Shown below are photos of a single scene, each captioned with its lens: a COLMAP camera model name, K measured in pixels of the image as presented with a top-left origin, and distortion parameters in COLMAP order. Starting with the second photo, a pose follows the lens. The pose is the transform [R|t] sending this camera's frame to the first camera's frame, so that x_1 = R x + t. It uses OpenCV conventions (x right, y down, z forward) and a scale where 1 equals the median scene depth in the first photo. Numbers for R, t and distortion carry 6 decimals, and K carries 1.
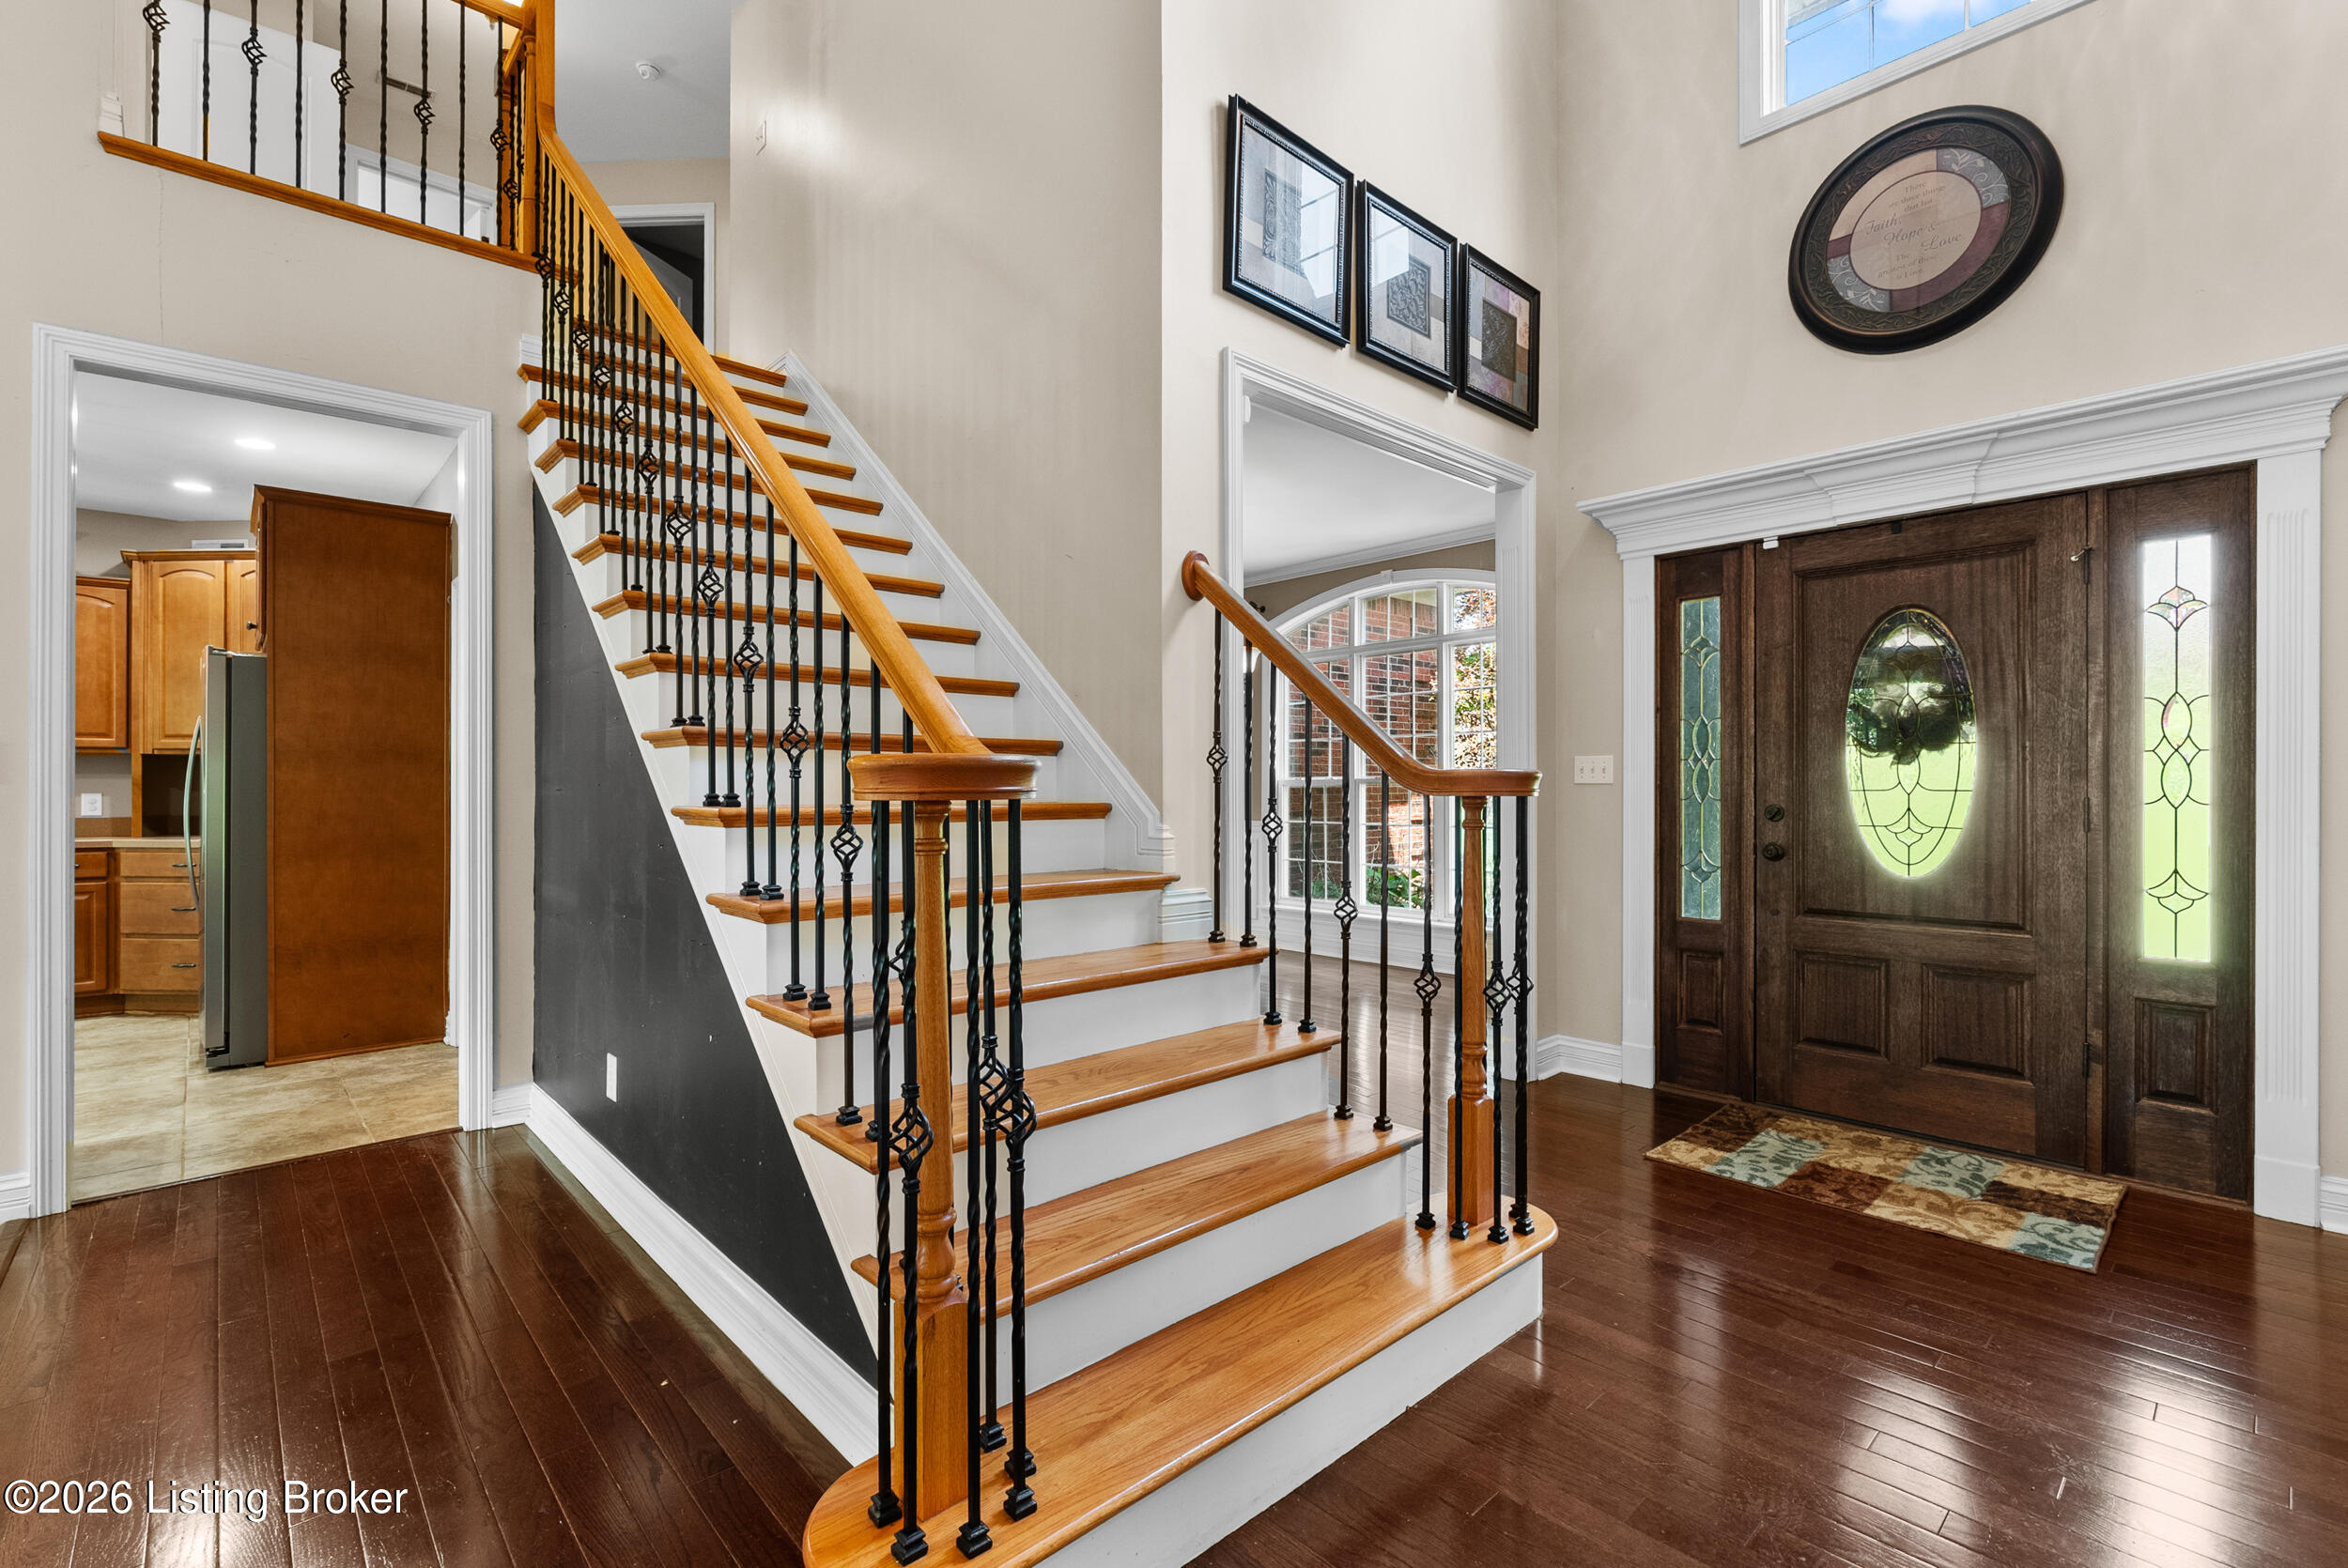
lens RADIAL K [[1039.2, 0, 1177.7], [0, 1039.2, 787.4], [0, 0, 1]] dist [-0.006519, 0.000328]
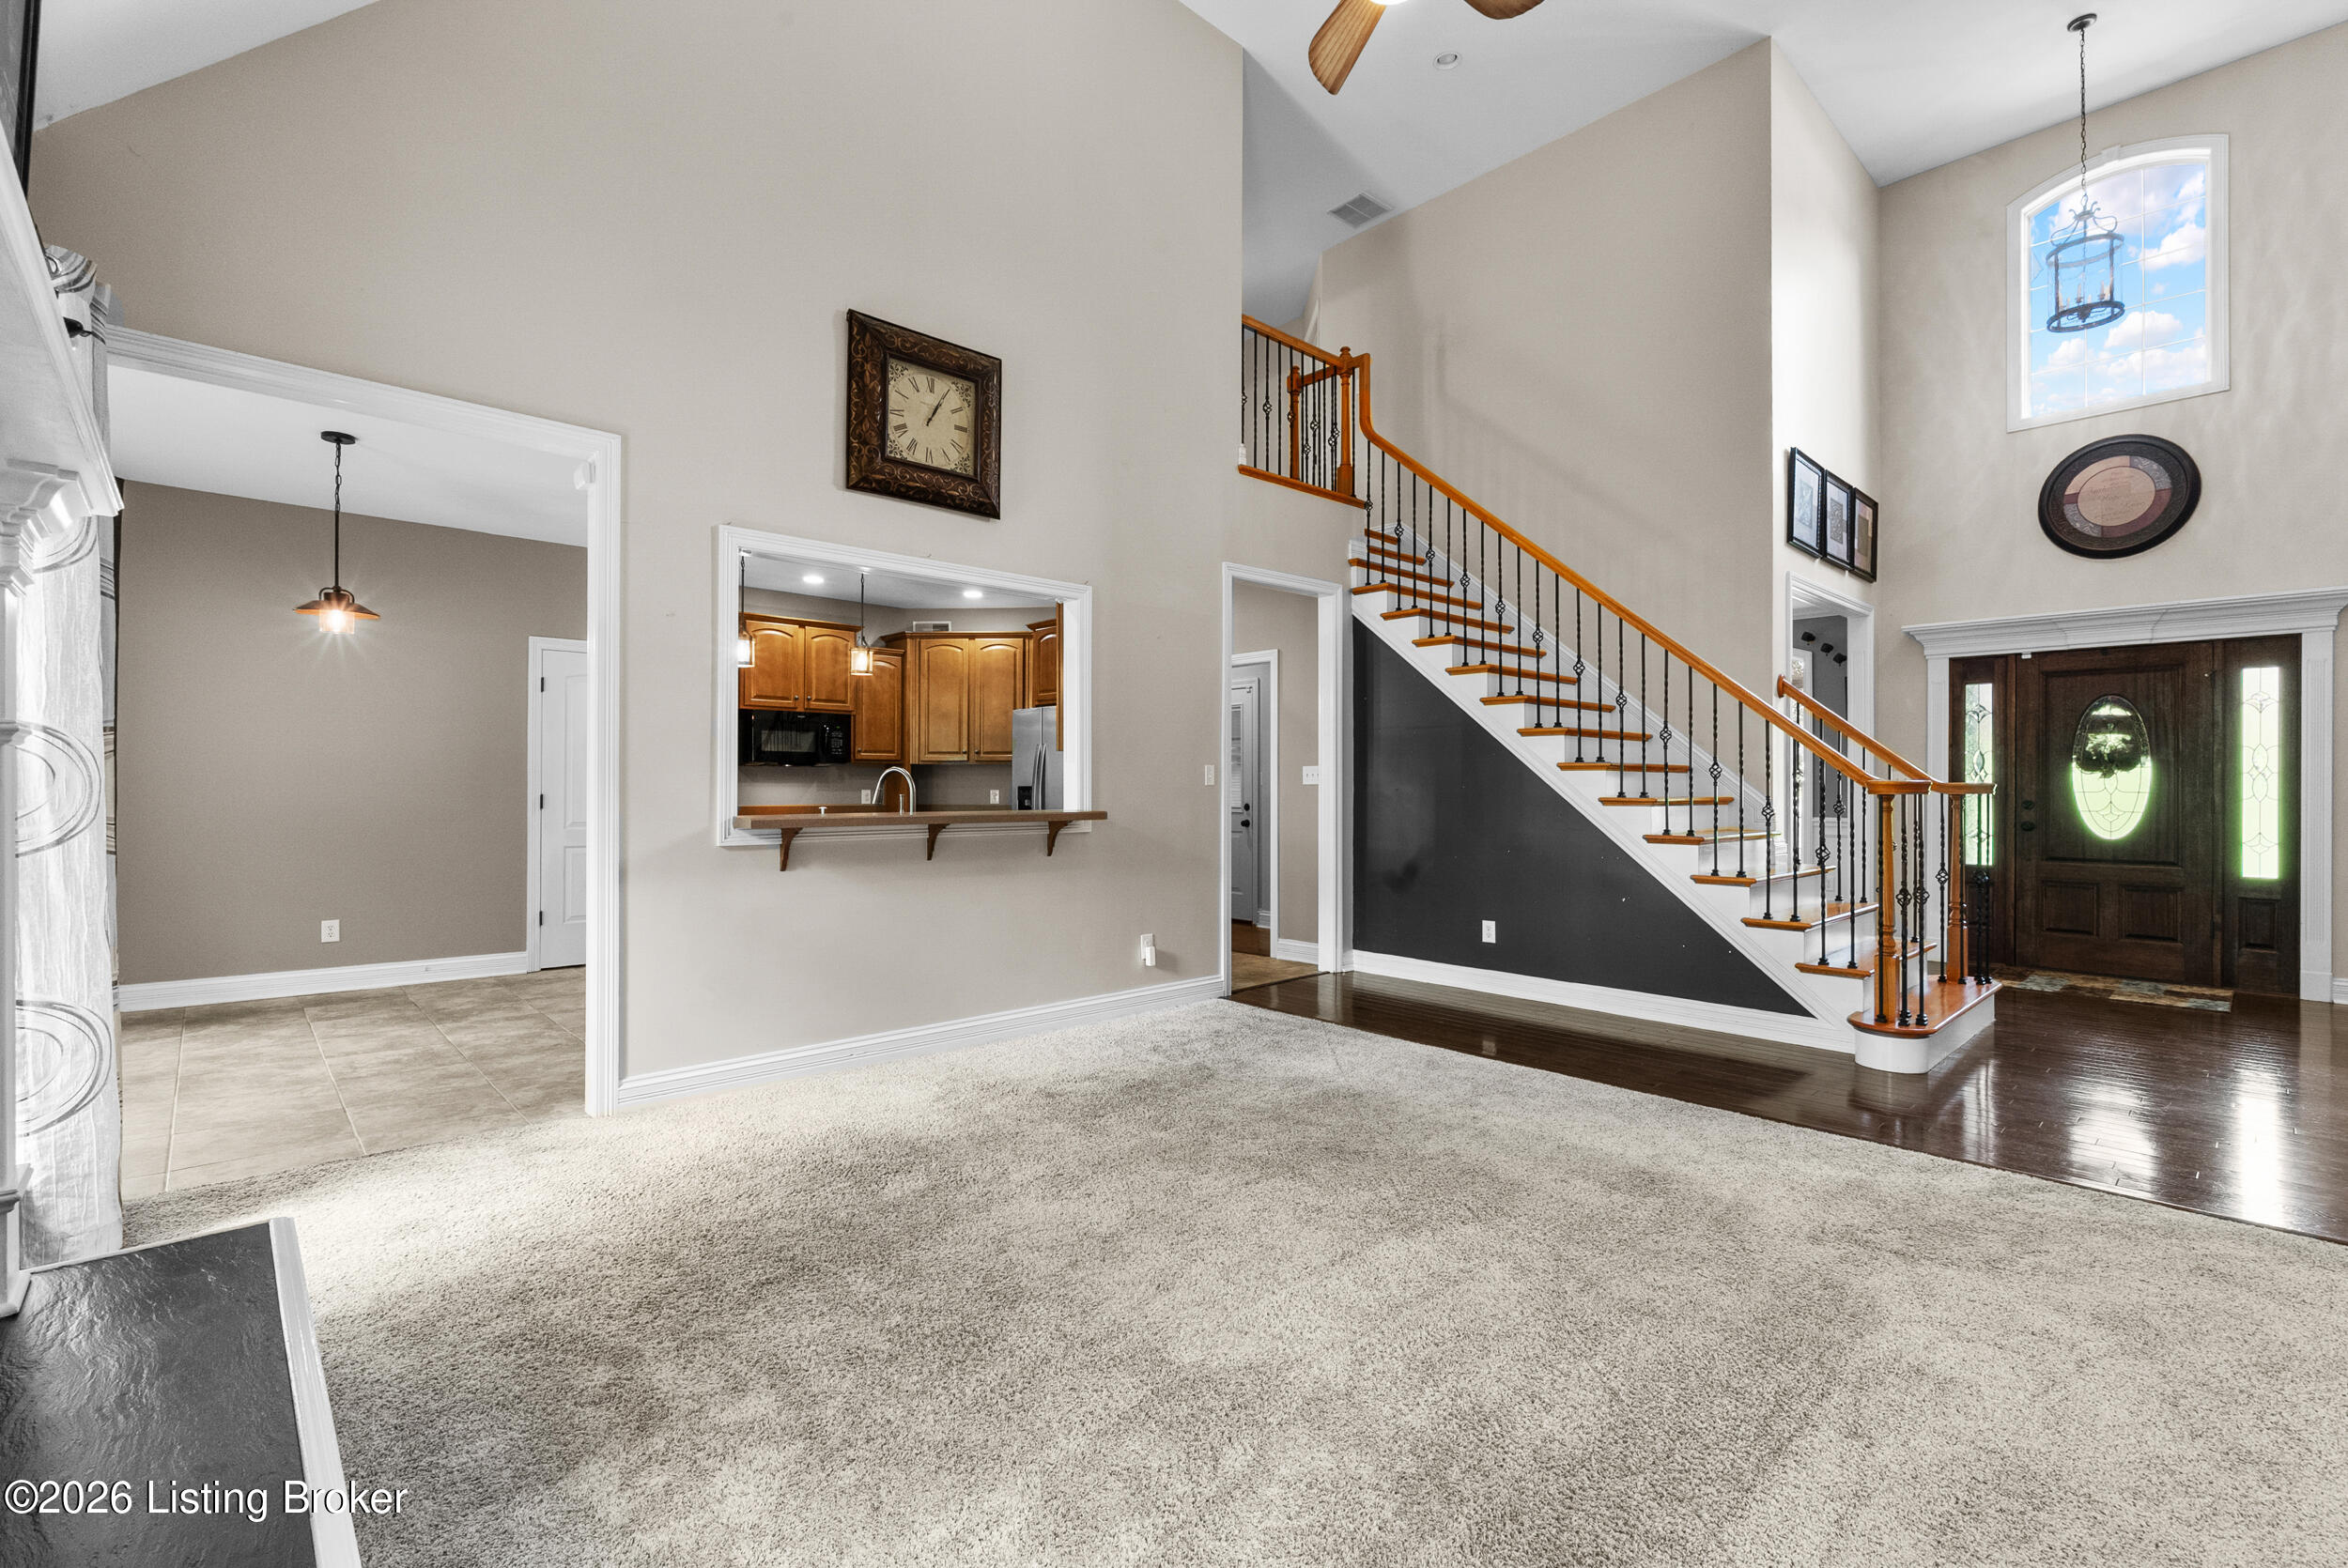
lens RADIAL K [[1039.2, 0, 1169.6], [0, 1039.2, 782.4], [0, 0, 1]] dist [-0.006519, 0.000328]
pose [[0.999955, 0.004676, -0.008288, -0.998805], [-0.004717, 0.999977, -0.004879, 0.002059], [0.008265, 0.004917, 0.999954, -0.899824]]
